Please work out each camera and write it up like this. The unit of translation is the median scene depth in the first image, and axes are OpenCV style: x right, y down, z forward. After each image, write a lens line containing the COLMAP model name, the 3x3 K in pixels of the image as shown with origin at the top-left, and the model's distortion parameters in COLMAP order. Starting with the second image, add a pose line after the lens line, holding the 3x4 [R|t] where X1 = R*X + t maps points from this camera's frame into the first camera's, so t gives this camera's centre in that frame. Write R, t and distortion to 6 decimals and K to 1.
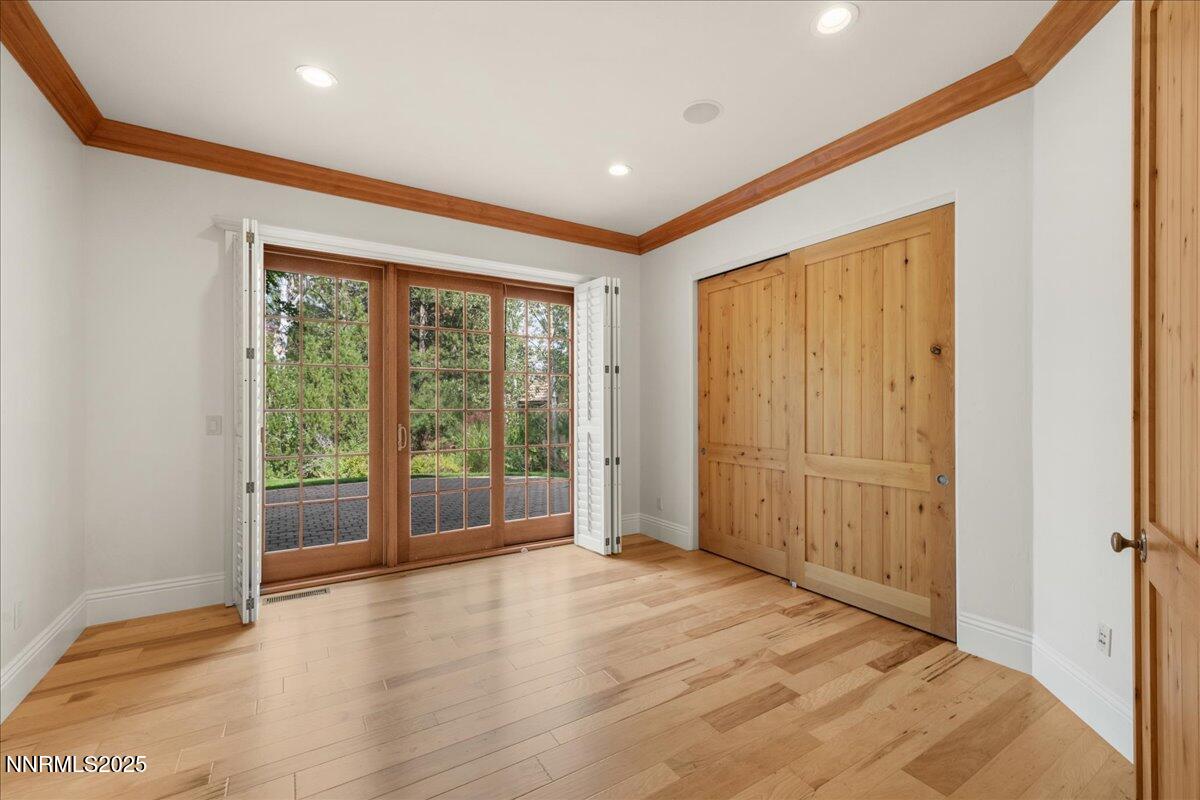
lens RADIAL K [[478.3, 0, 573.5], [0, 478.3, 403.3], [0, 0, 1]] dist [-0.007291, -0.000032]
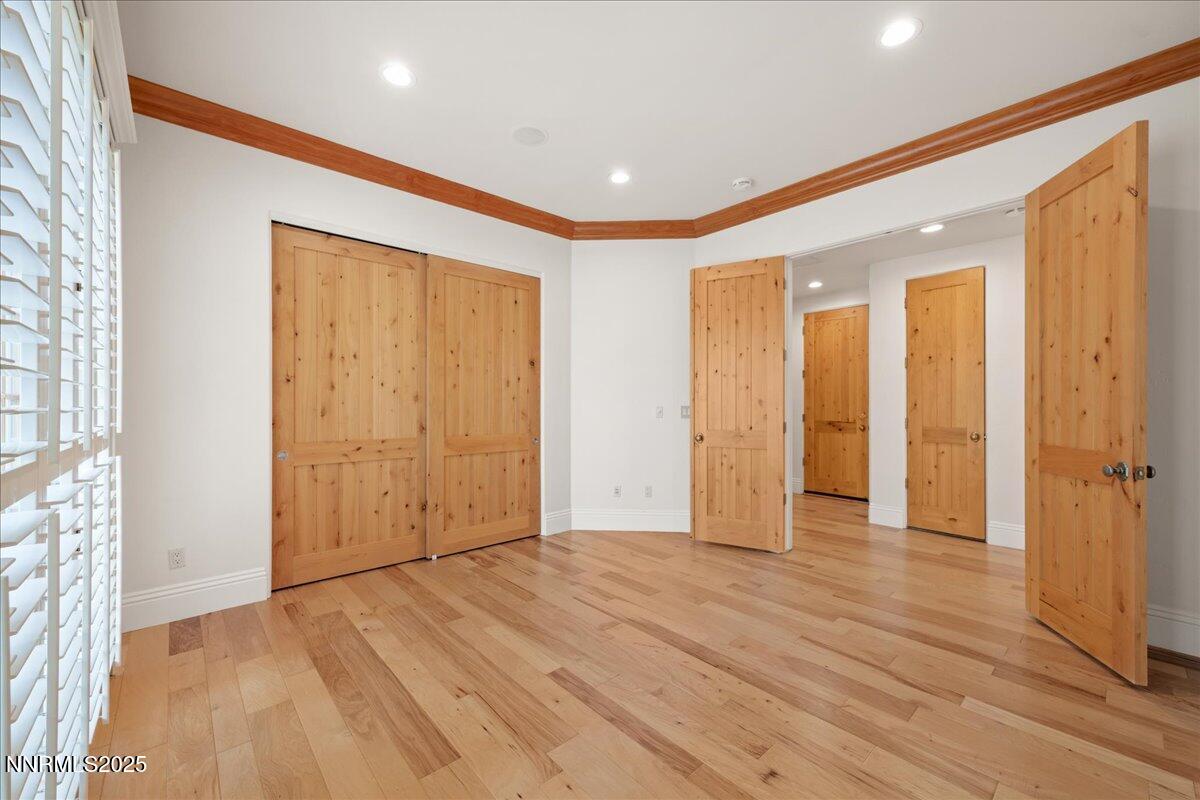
lens RADIAL K [[478.3, 0, 600.1], [0, 478.3, 403.6], [0, 0, 1]] dist [-0.007291, -0.000032]
pose [[-0.190849, 0.003629, 0.981613, -0.777597], [-0.002185, 0.999989, -0.004122, 0.030516], [-0.981617, -0.002932, -0.190839, 0.928859]]
